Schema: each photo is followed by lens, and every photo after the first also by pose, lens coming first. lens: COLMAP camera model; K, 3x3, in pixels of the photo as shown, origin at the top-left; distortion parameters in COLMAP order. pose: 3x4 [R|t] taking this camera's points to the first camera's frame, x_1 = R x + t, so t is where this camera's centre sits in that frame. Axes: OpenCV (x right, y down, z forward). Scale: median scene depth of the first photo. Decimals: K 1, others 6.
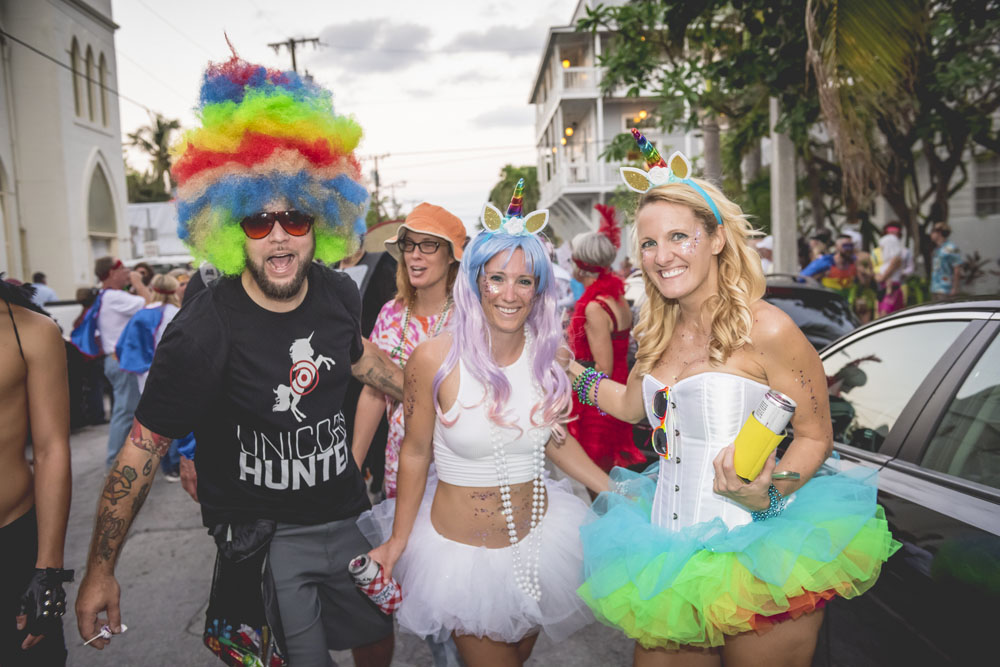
lens RADIAL K [[988.4, 0, 500.0], [0, 988.4, 333.5], [0, 0, 1]] dist [0.045647, 0.005778]
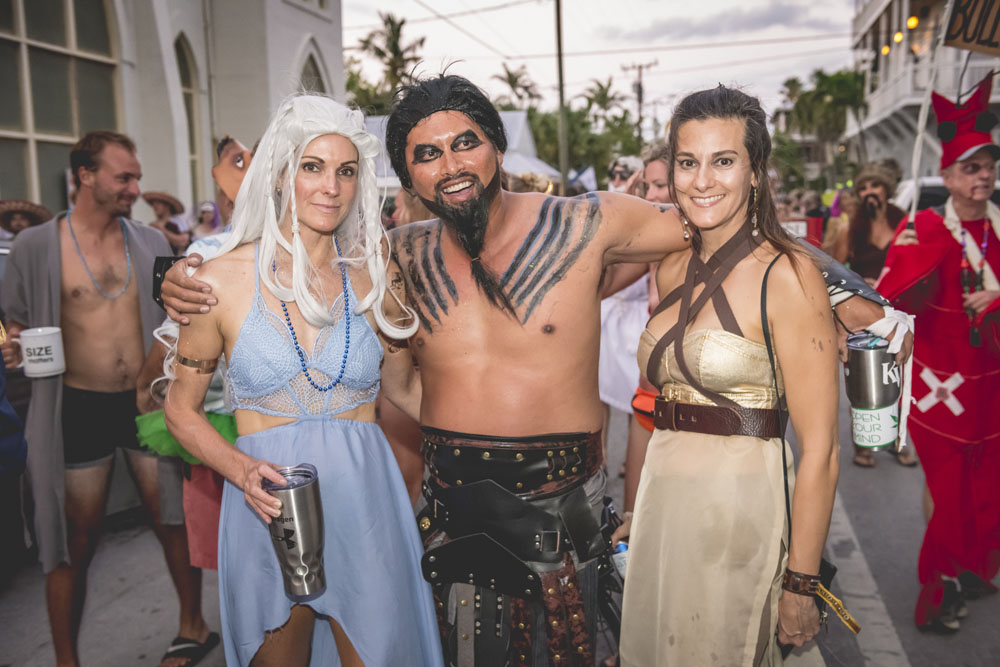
lens RADIAL K [[1081.8, 0, 500.0], [0, 1081.8, 333.5], [0, 0, 1]] dist [0.093549, -0.023544]
pose [[0.972829, 0.056480, -0.224528, -0.035041], [-0.043829, 0.997179, 0.060940, -0.008207], [0.227337, -0.049444, 0.972560, 0.120381]]
